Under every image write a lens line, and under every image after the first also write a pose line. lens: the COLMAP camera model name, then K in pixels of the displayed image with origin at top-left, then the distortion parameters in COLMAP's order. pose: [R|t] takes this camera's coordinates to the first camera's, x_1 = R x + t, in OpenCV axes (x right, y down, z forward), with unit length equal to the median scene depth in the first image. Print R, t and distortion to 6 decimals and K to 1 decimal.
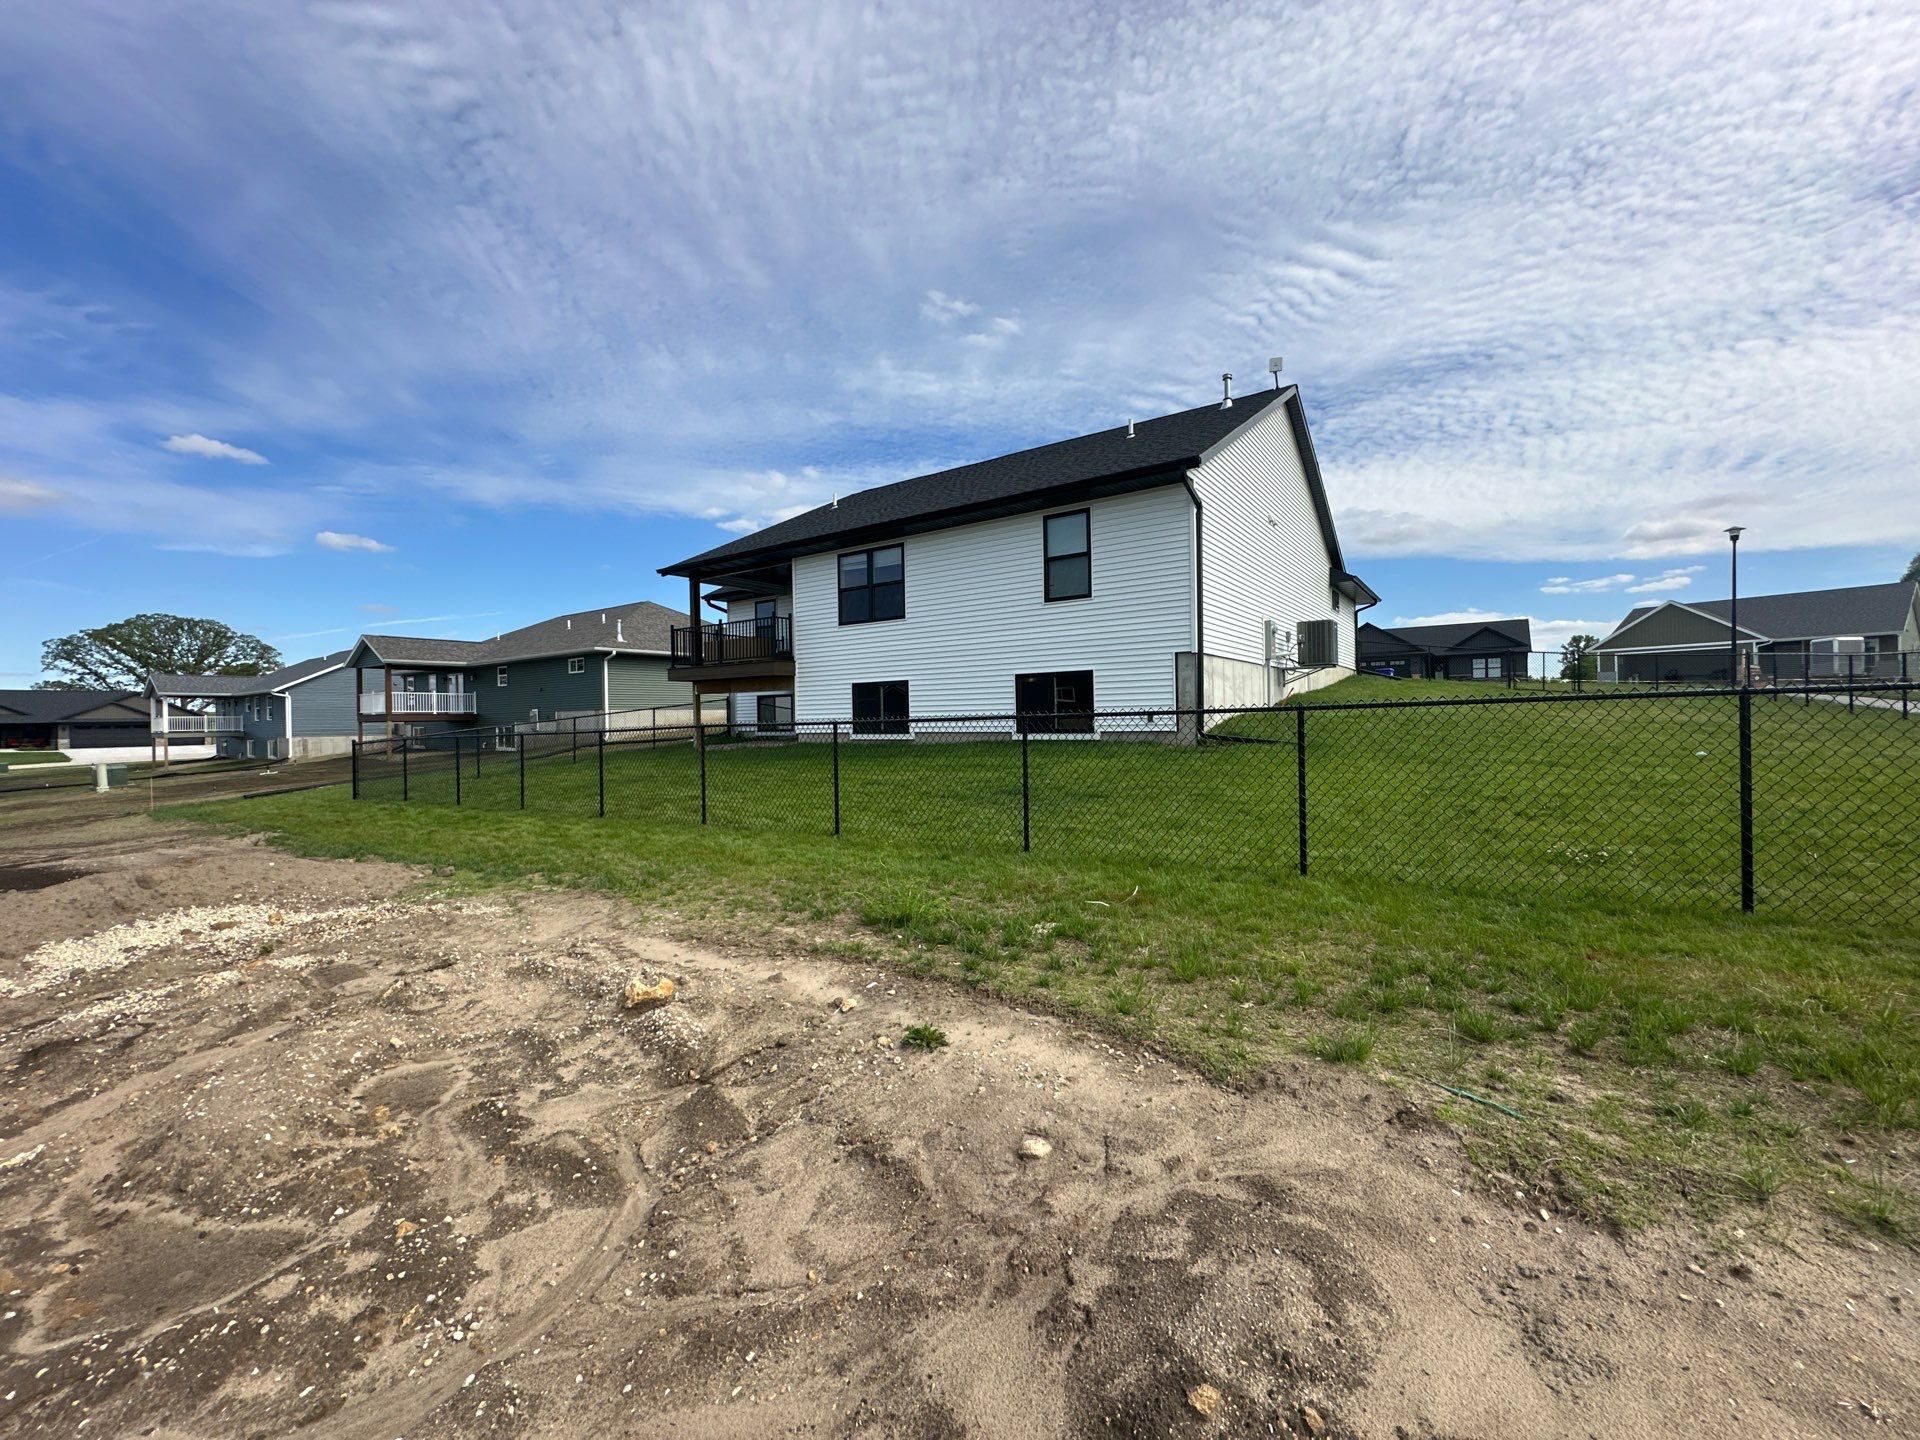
lens RADIAL K [[764.3, 0, 964.8], [0, 764.3, 724.3], [0, 0, 1]] dist [-0.003123, 0.000771]
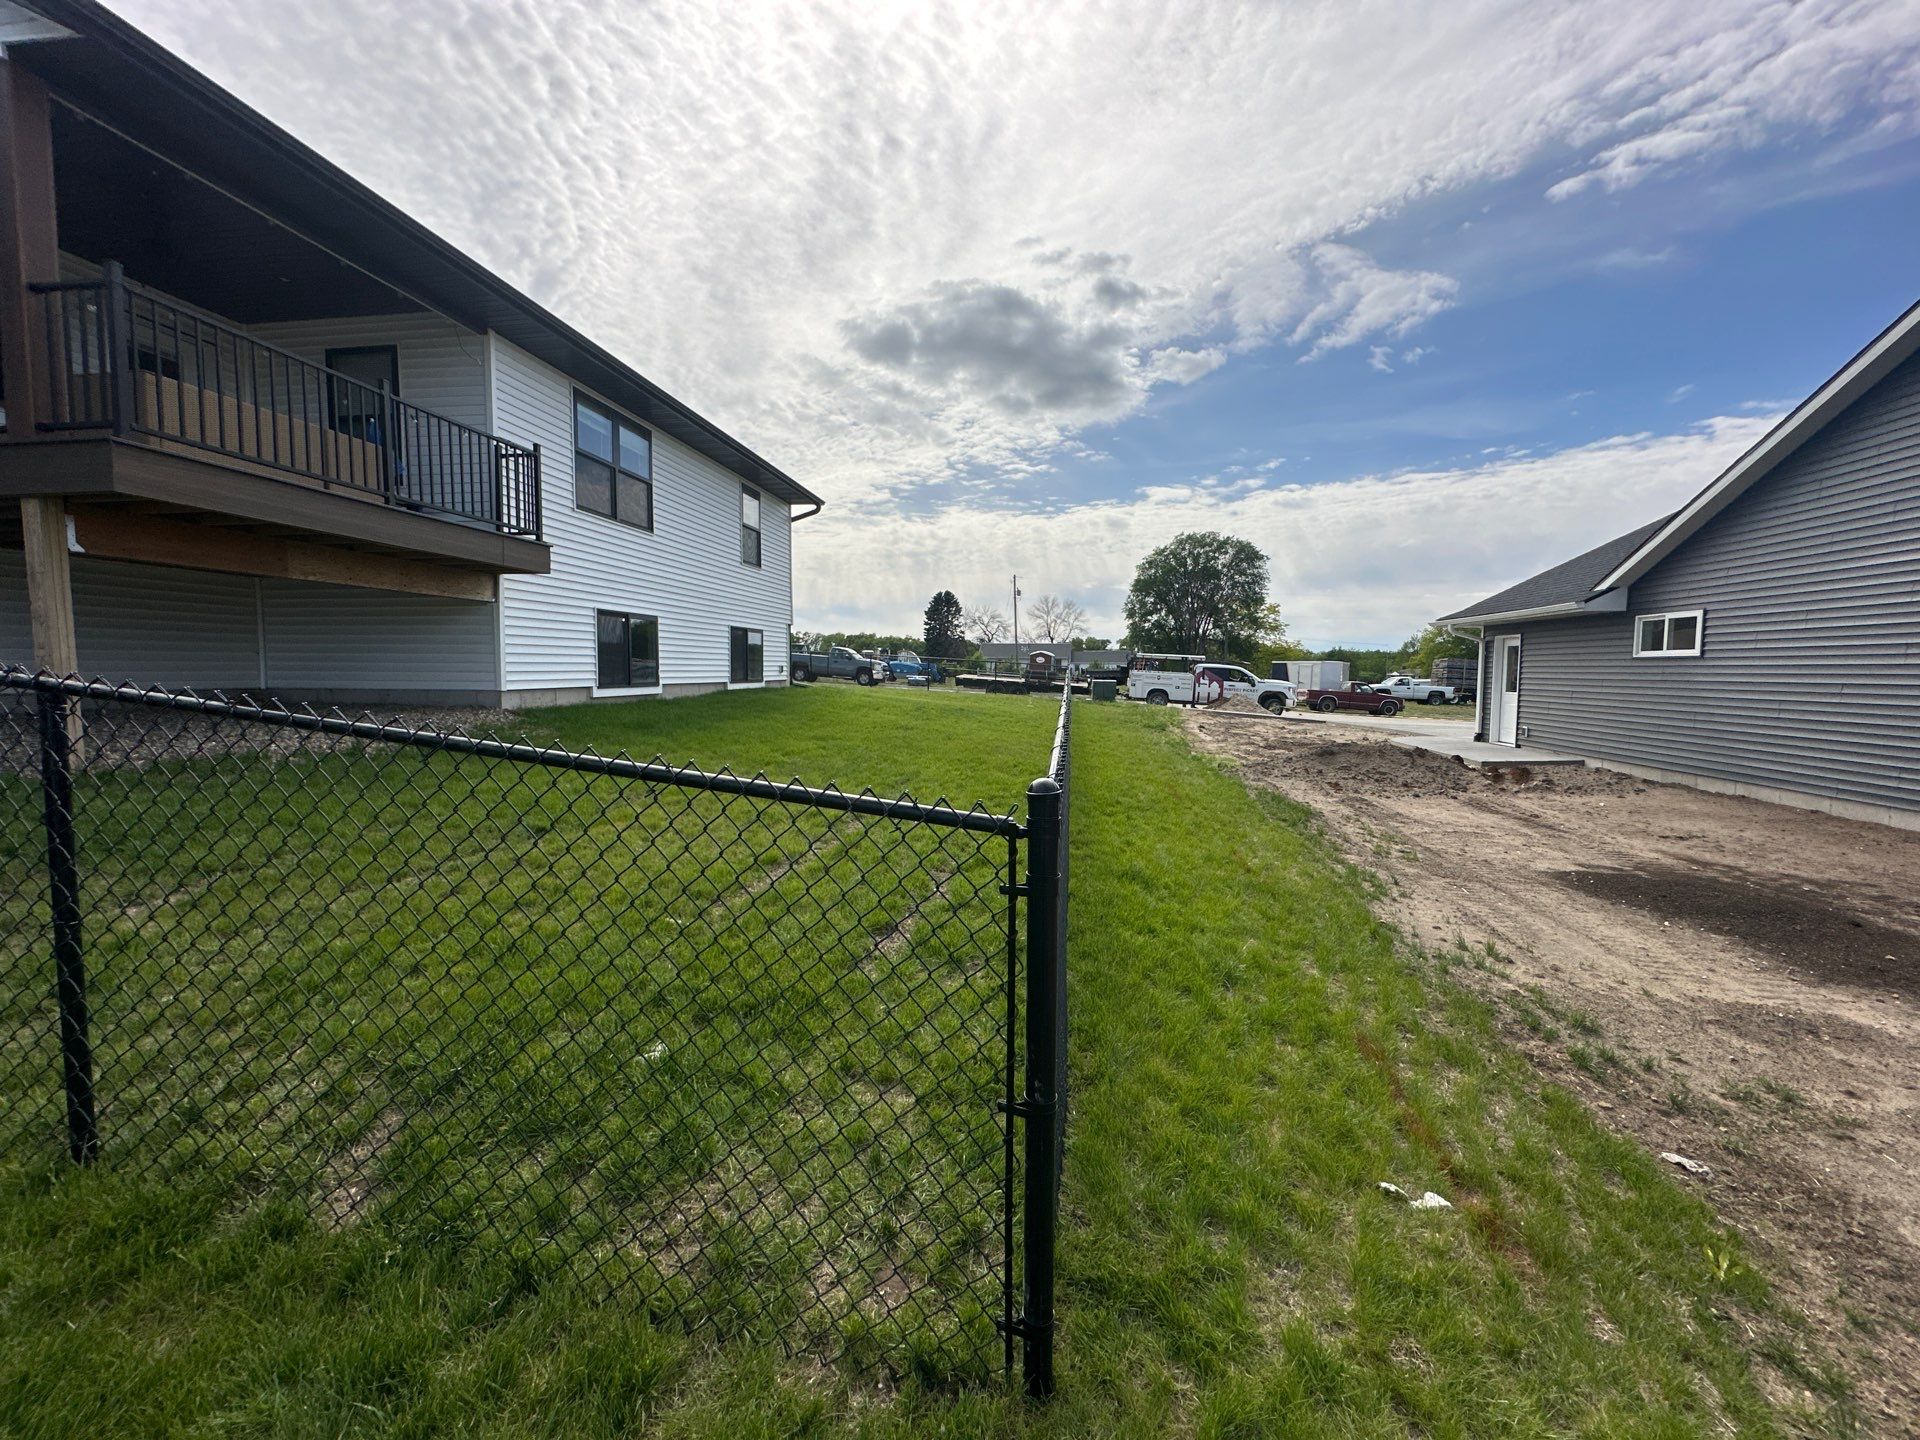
lens RADIAL K [[764.3, 0, 964.8], [0, 764.3, 724.3], [0, 0, 1]] dist [-0.003123, 0.000771]
pose [[-0.436977, -0.053542, 0.897877, -0.910998], [0.002876, 0.998138, 0.060920, 0.004813], [-0.899468, 0.029203, -0.436010, 1.056387]]
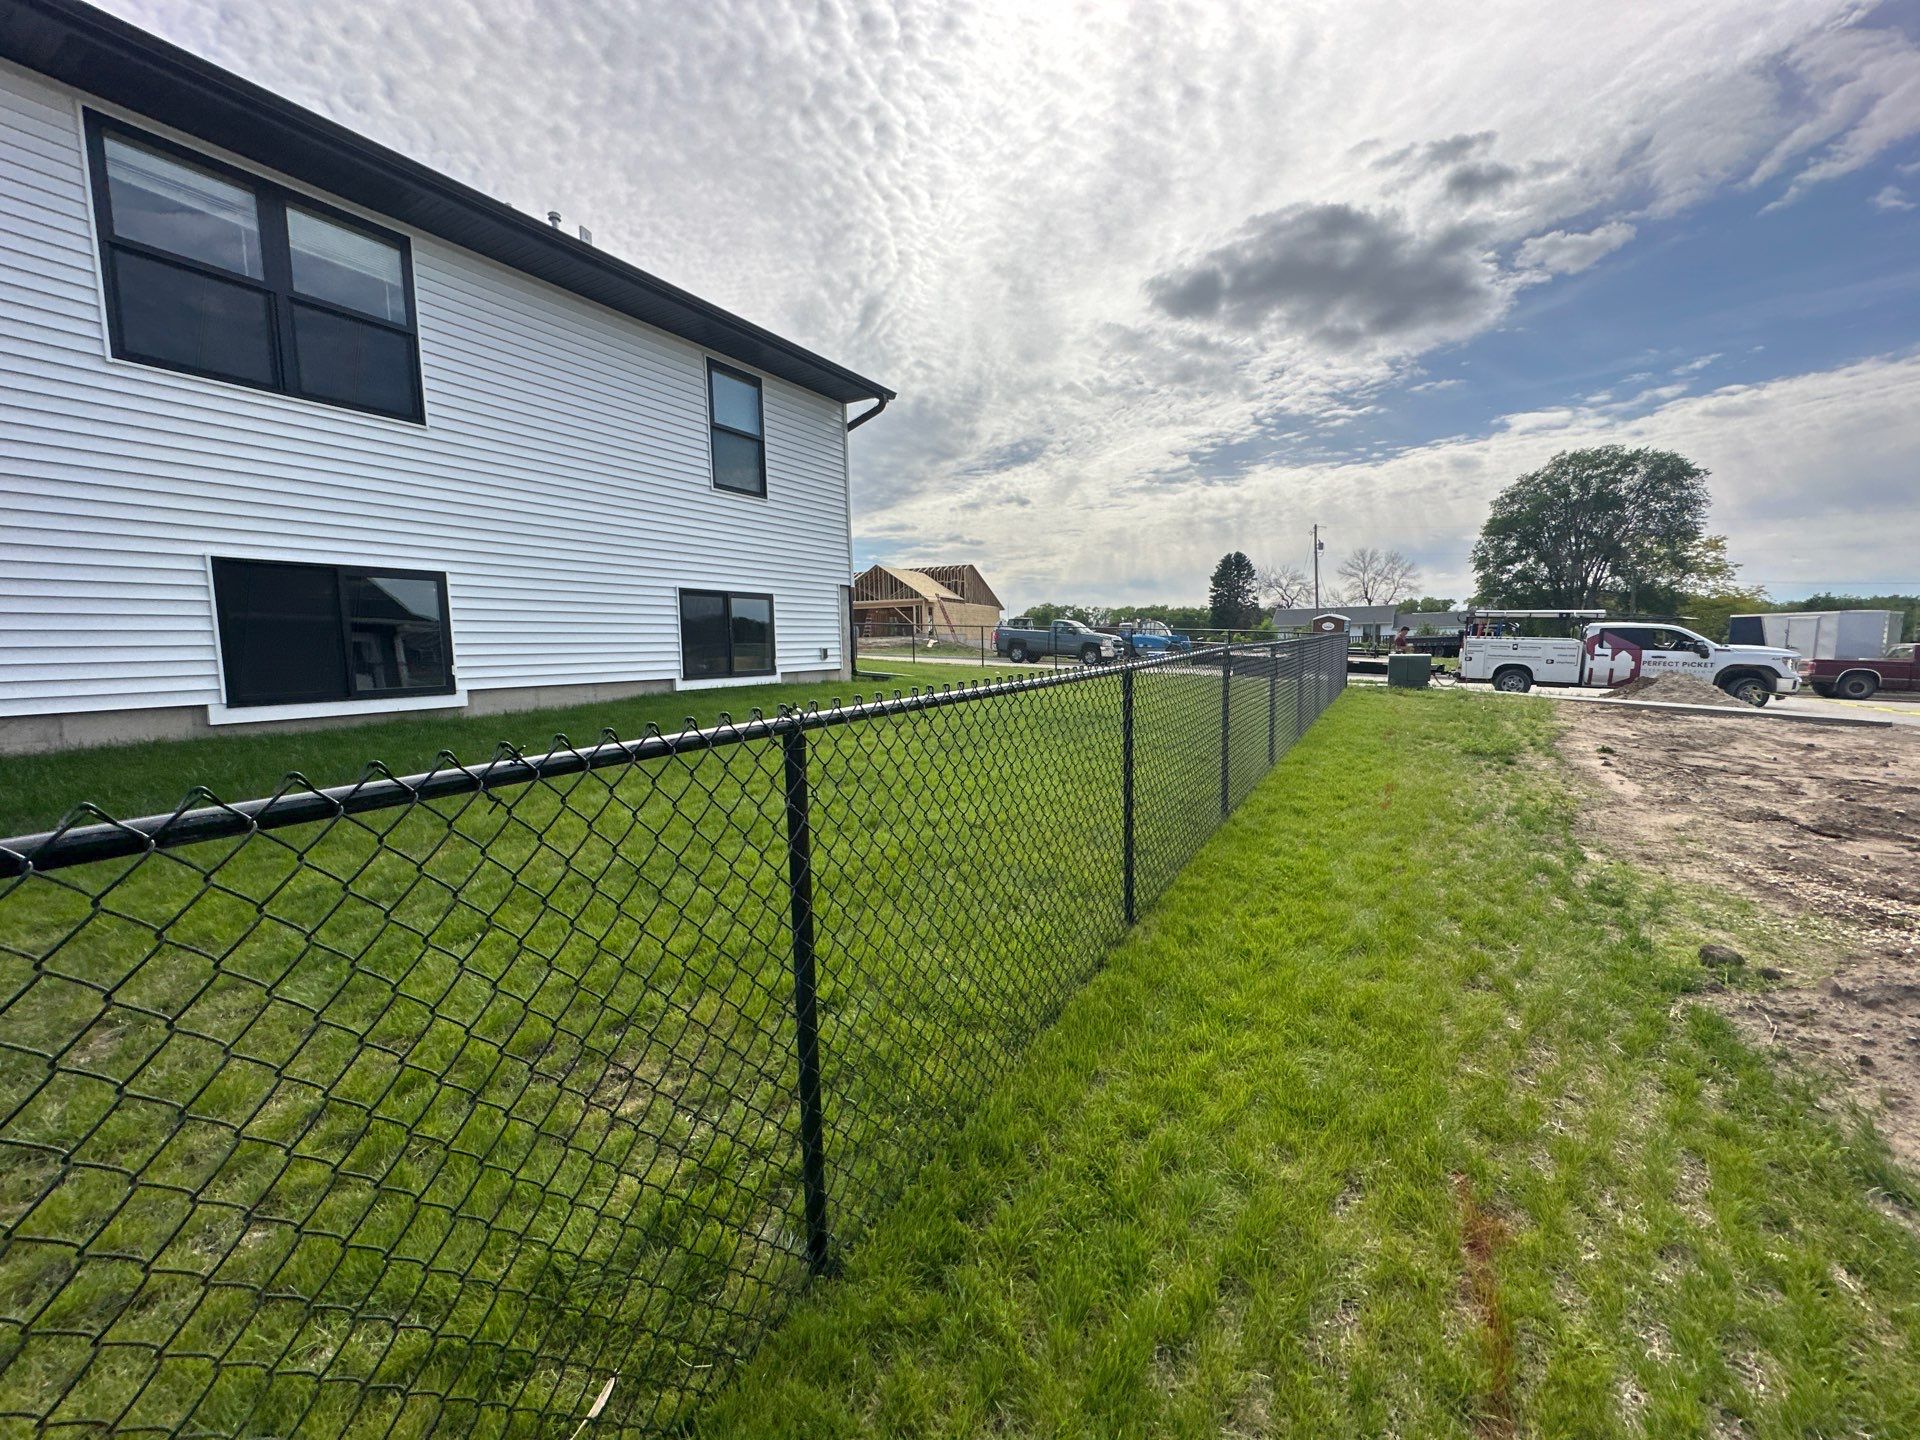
lens RADIAL K [[772.4, 0, 967.6], [0, 772.4, 702.2], [0, 0, 1]] dist [-0.034241, 0.041064]
pose [[-0.072702, -0.055320, 0.995818, -0.541189], [0.028783, 0.997928, 0.057539, -0.000110], [-0.996938, 0.032845, -0.070959, 0.731927]]
